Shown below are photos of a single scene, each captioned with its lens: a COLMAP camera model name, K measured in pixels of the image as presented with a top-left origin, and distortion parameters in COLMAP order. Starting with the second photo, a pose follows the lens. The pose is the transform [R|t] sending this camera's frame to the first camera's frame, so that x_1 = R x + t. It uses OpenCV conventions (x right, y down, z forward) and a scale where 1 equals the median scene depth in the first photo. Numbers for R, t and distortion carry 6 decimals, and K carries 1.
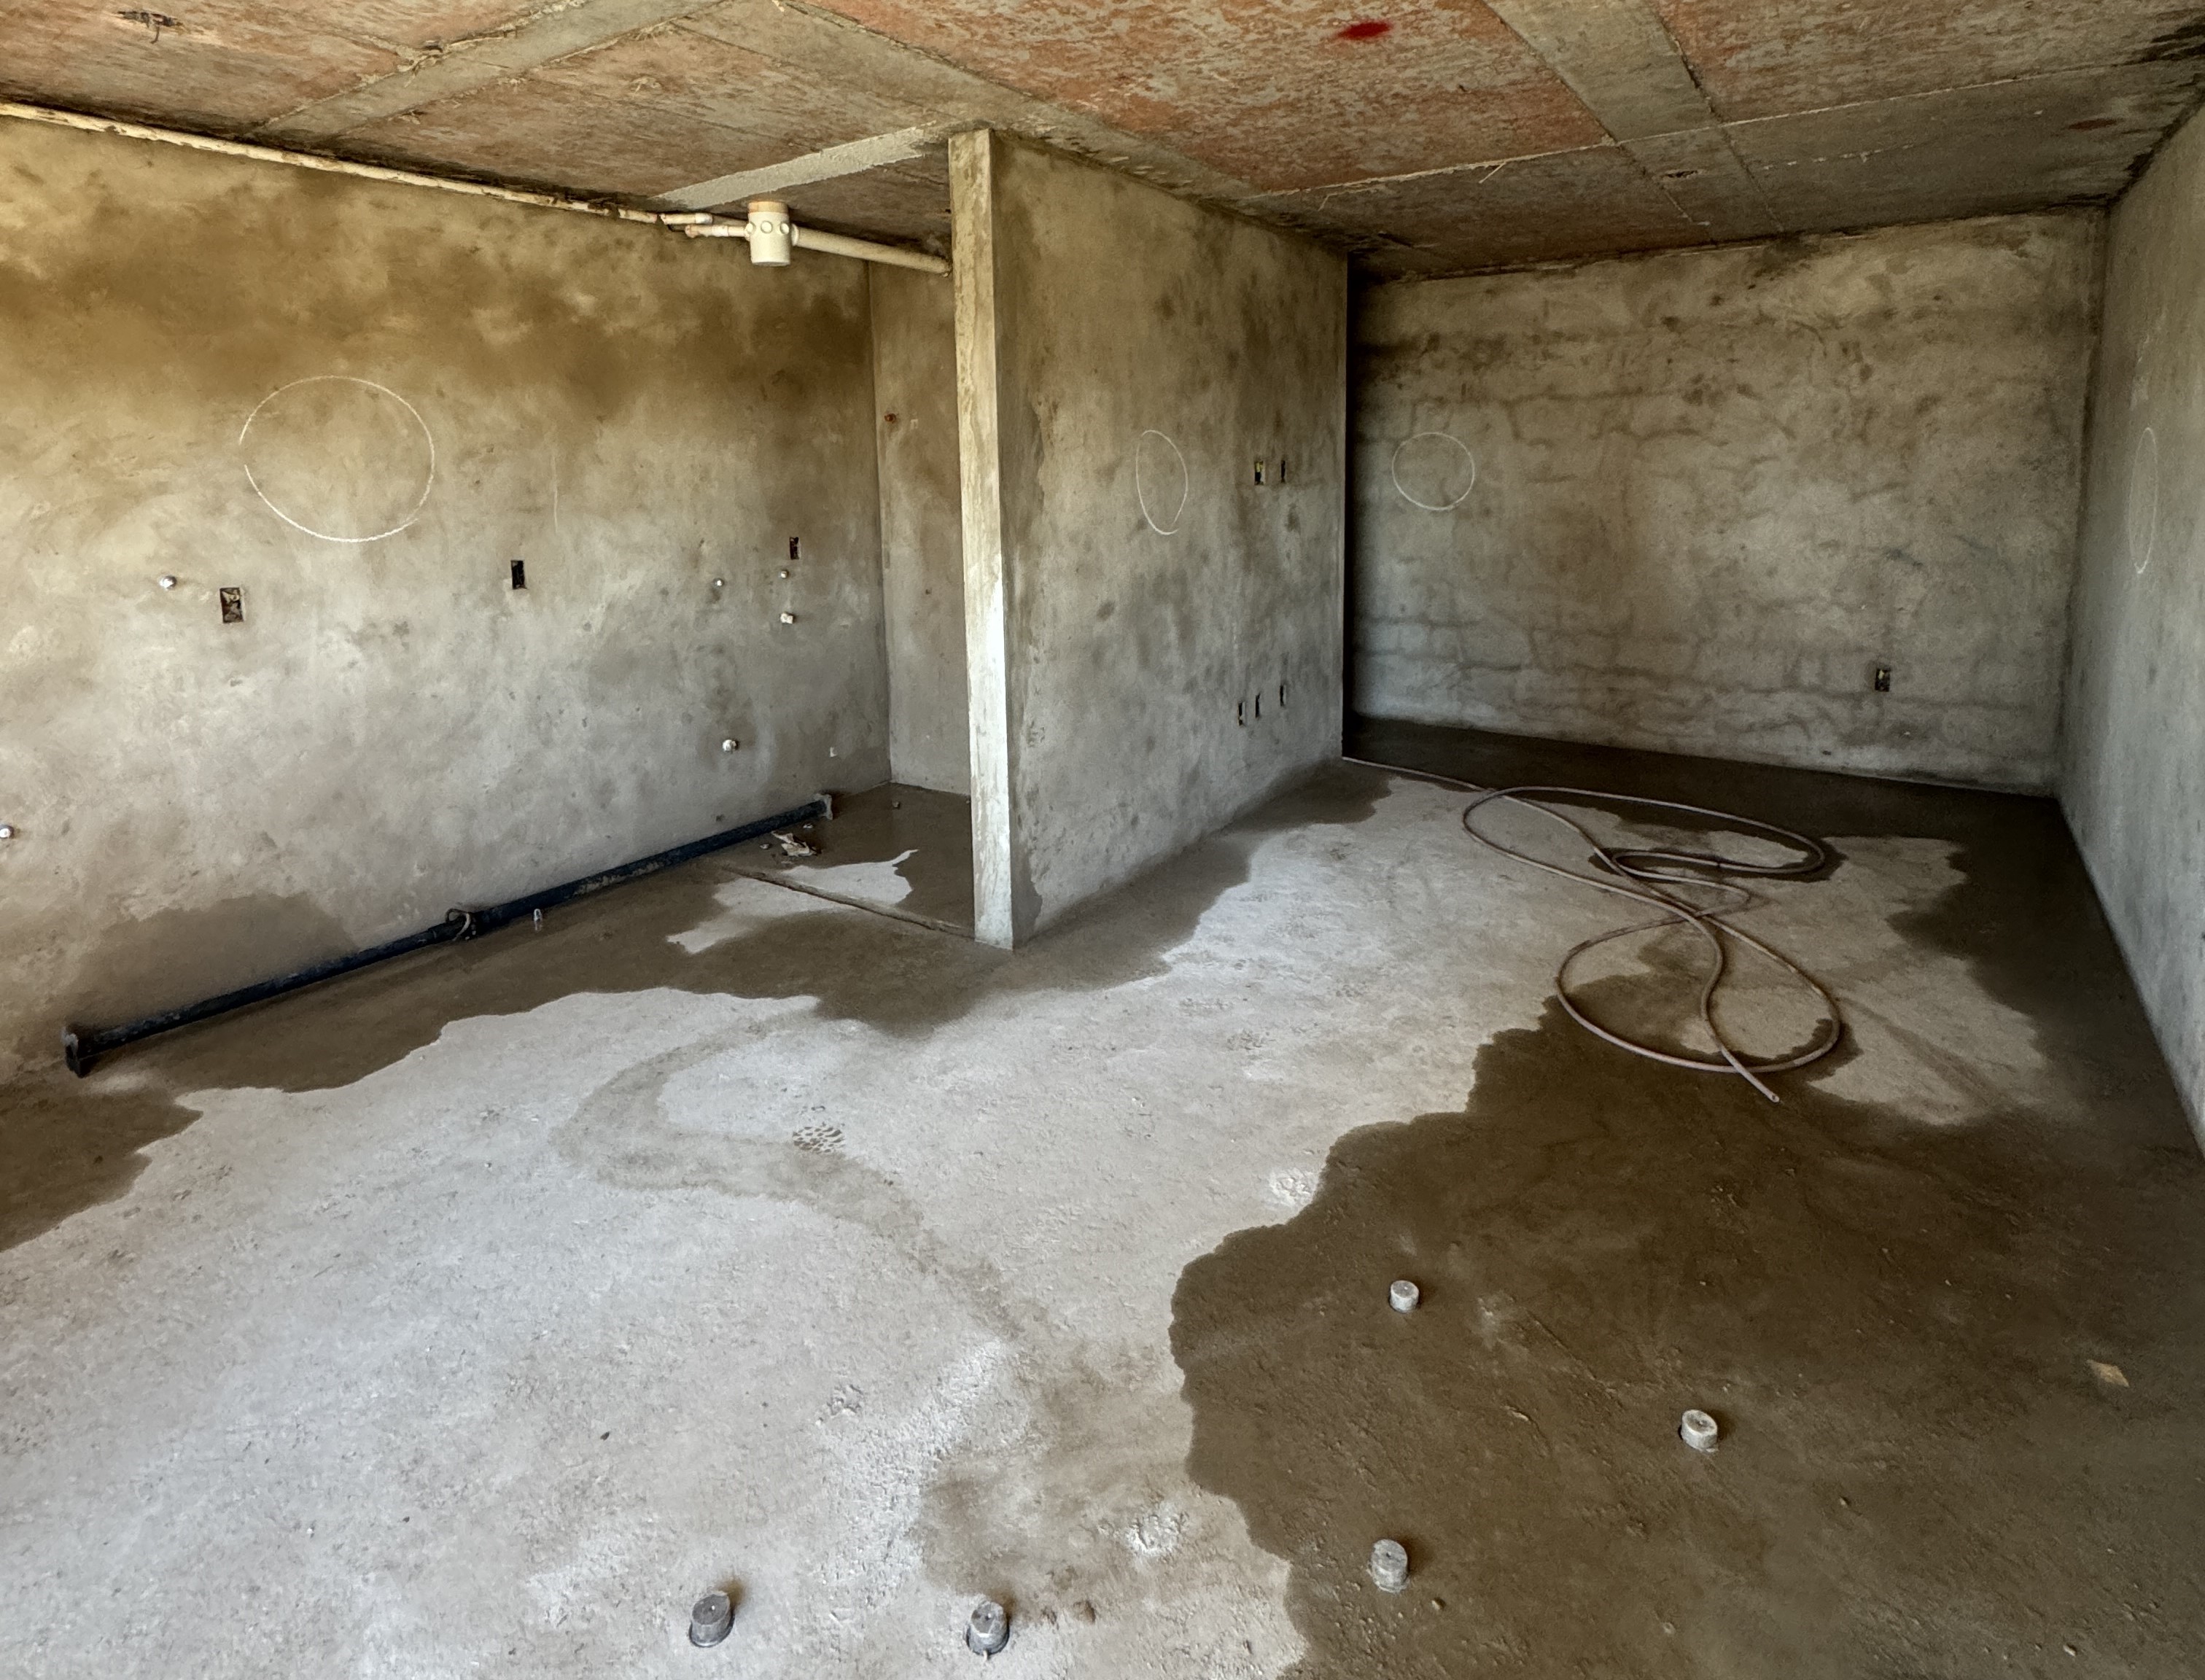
lens RADIAL K [[1093.1, 0, 1102.5], [0, 1093.1, 840.0], [0, 0, 1]] dist [-0.001890, -0.000044]
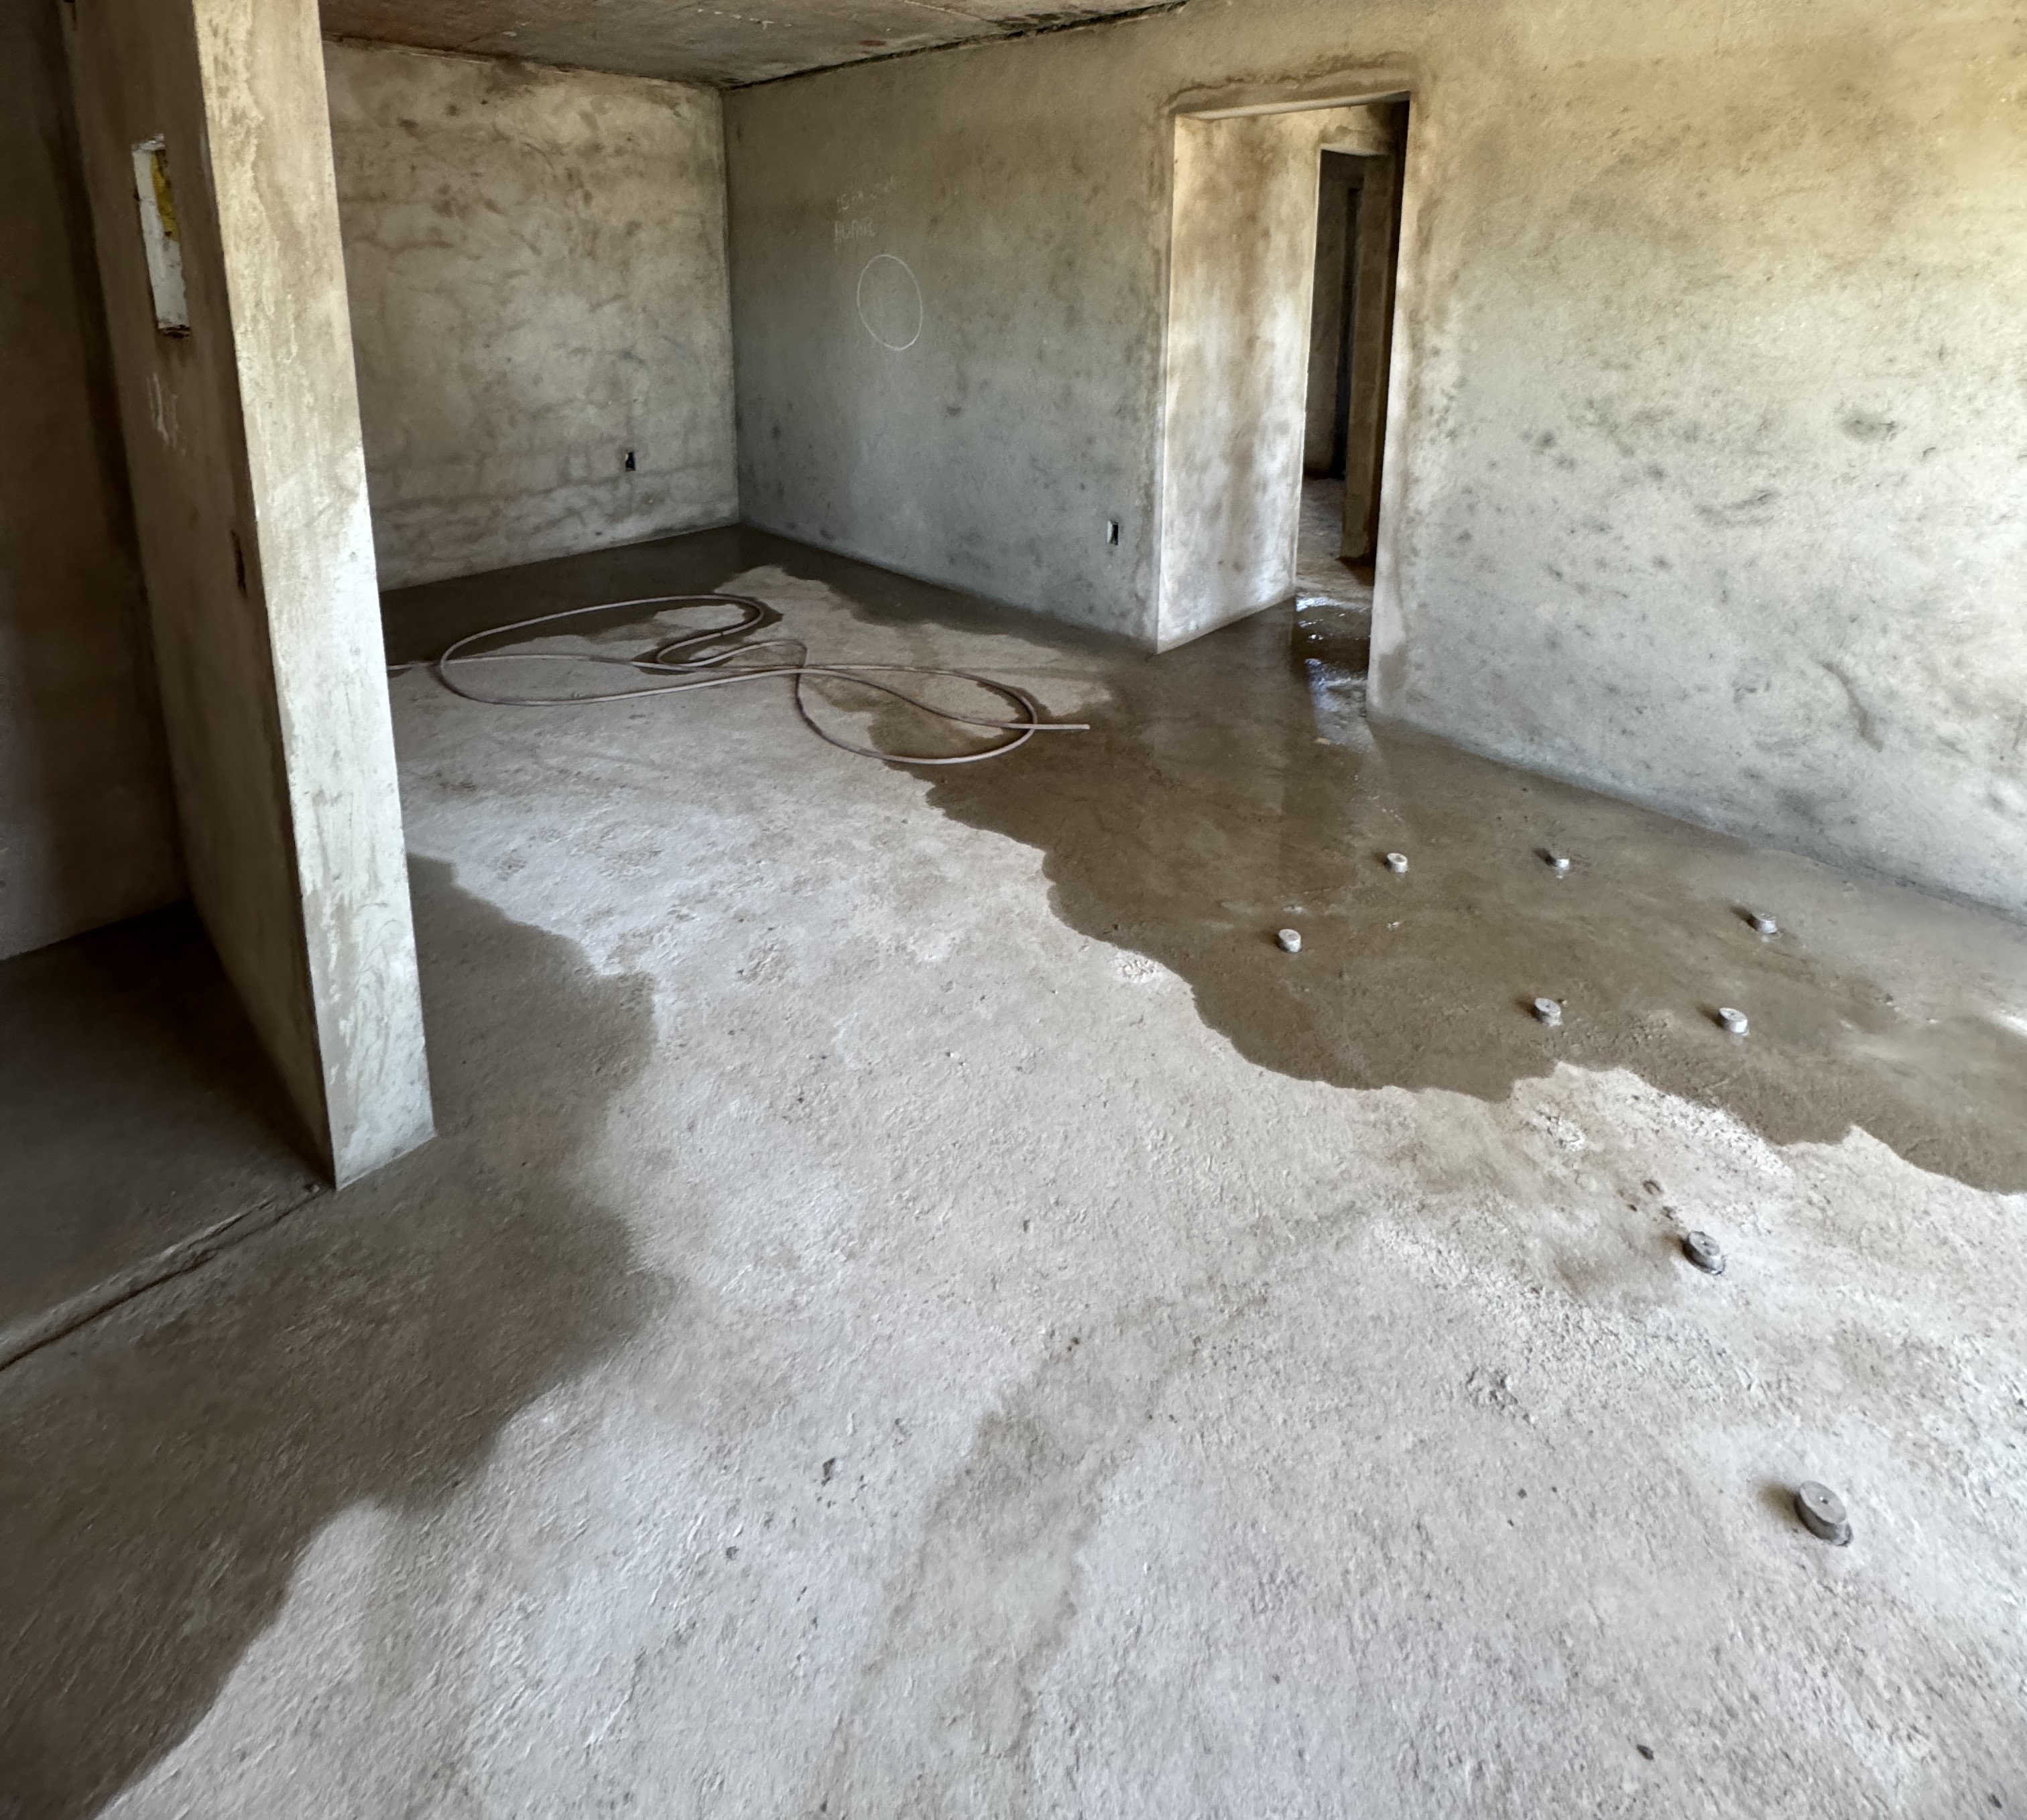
lens RADIAL K [[1043.6, 0, 1013.5], [0, 1043.6, 635.4], [0, 0, 1]] dist [-0.001260, 0.000506]
pose [[0.170081, -0.316606, 0.933184, -0.534956], [0.318763, 0.913745, 0.251914, -0.208186], [-0.932450, 0.254619, 0.256333, 0.612753]]
